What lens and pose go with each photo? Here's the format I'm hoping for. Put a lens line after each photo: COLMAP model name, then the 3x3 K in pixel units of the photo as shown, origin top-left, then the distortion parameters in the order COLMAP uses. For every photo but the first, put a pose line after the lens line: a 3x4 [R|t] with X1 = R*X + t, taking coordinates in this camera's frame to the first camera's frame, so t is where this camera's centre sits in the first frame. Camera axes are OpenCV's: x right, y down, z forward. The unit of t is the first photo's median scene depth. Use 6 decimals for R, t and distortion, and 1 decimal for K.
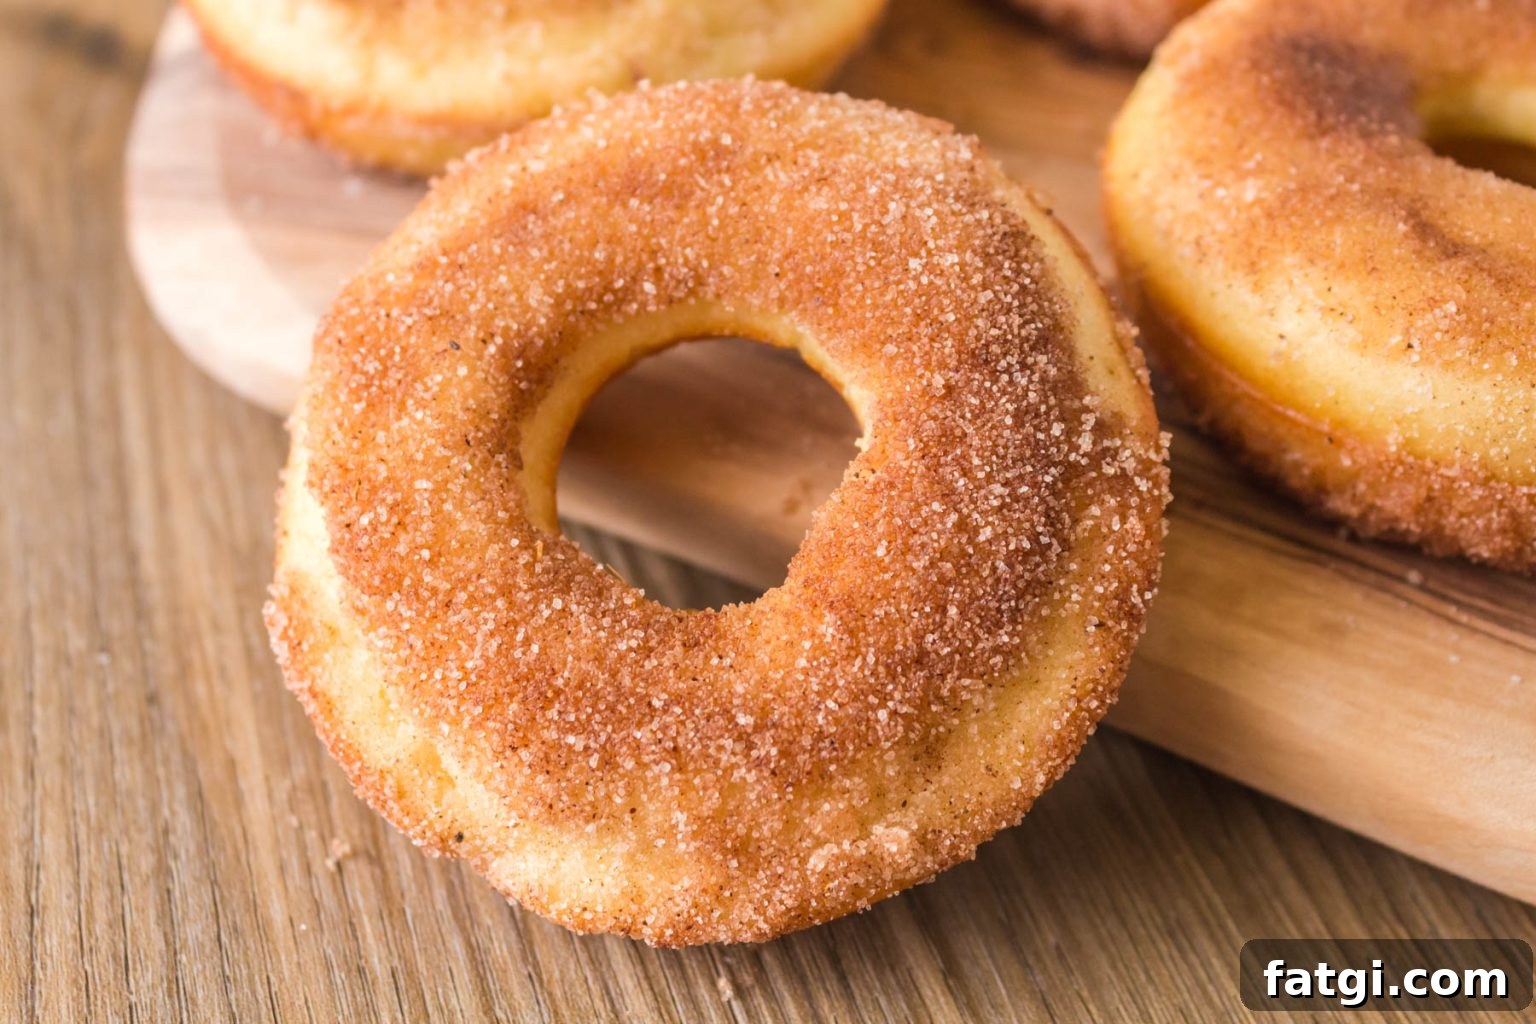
lens RADIAL K [[2110.9, 0, 768.0], [0, 2110.9, 512.0], [0, 0, 1]] dist [-0.045280, -0.060389]
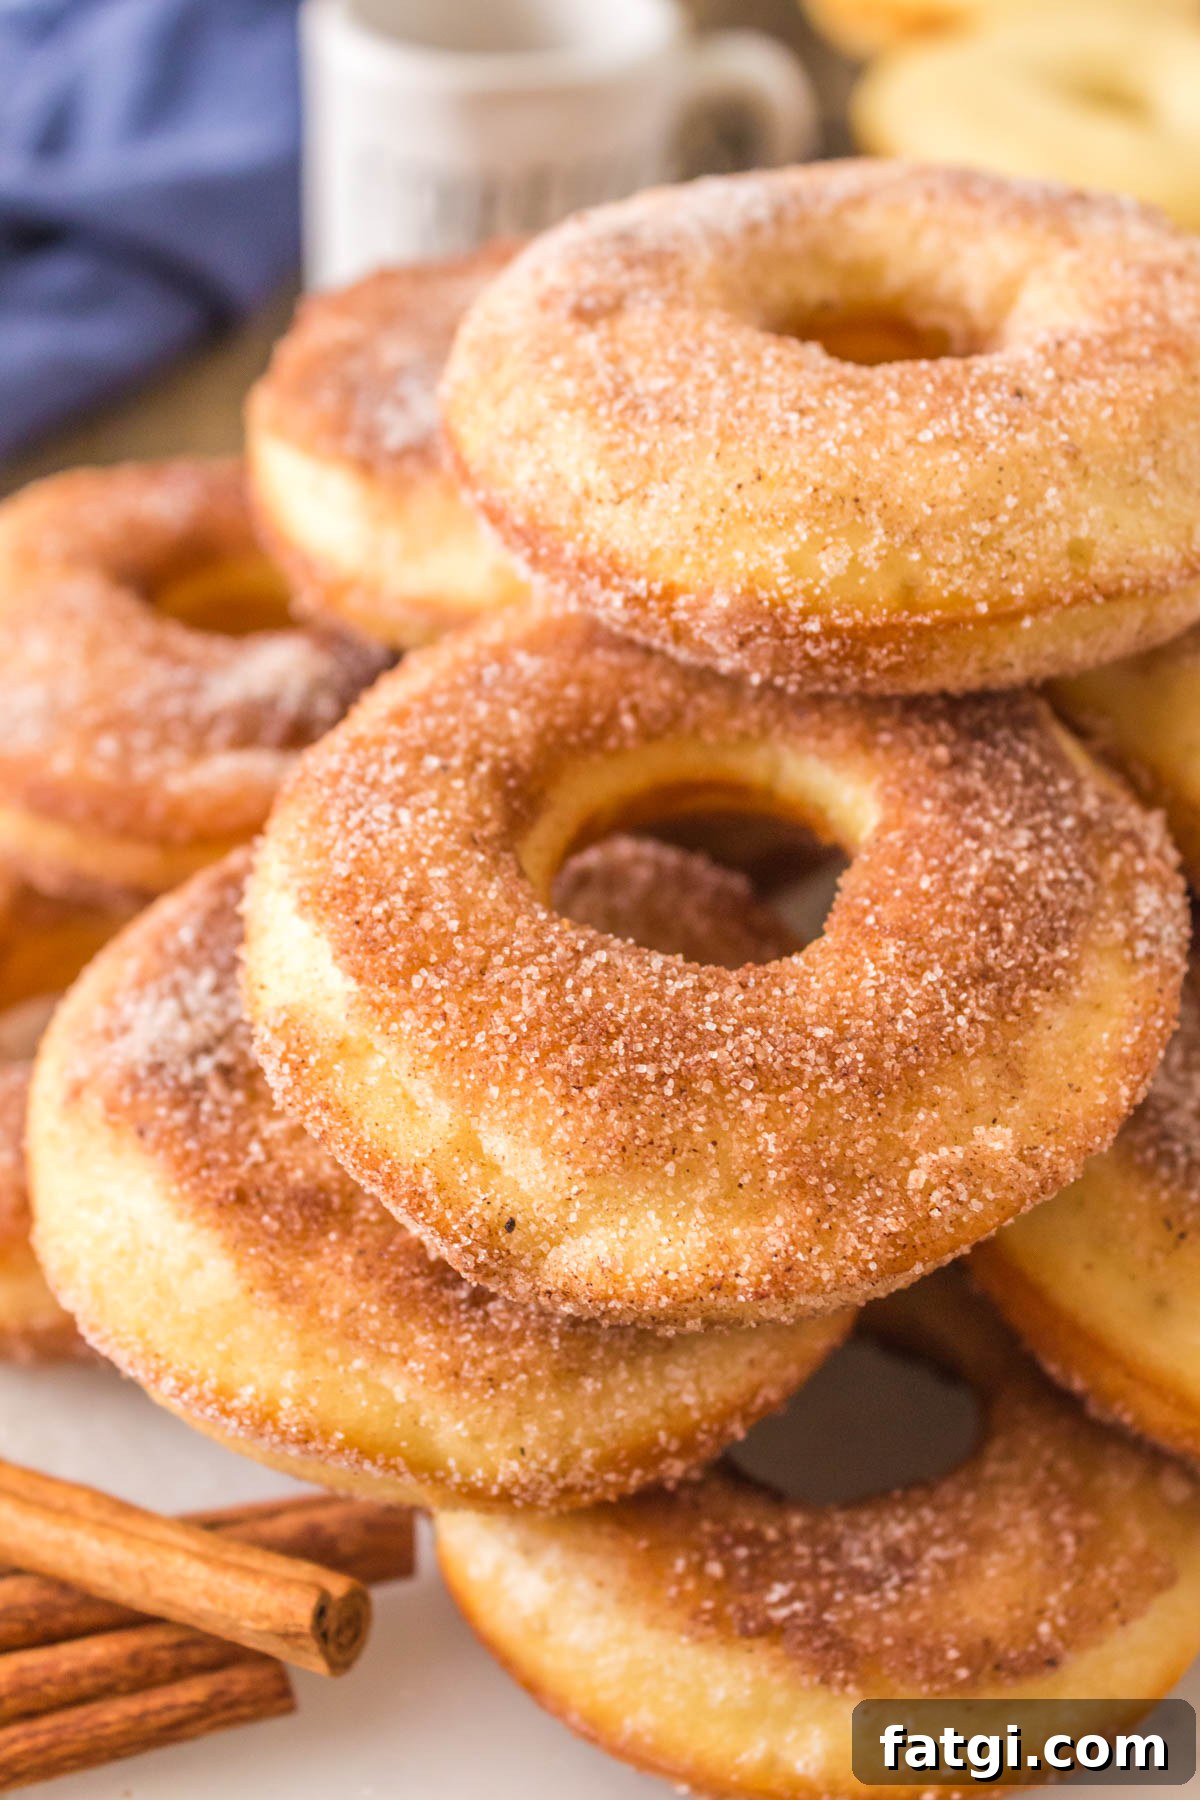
lens RADIAL K [[2473.7, 0, 600.0], [0, 2473.7, 900.0], [0, 0, 1]] dist [-0.045280, -0.060389]
pose [[0.986252, -0.050285, 0.157409, -0.277807], [0.111804, 0.904496, -0.411567, 0.484100], [-0.121680, 0.423508, 0.897683, -0.007538]]
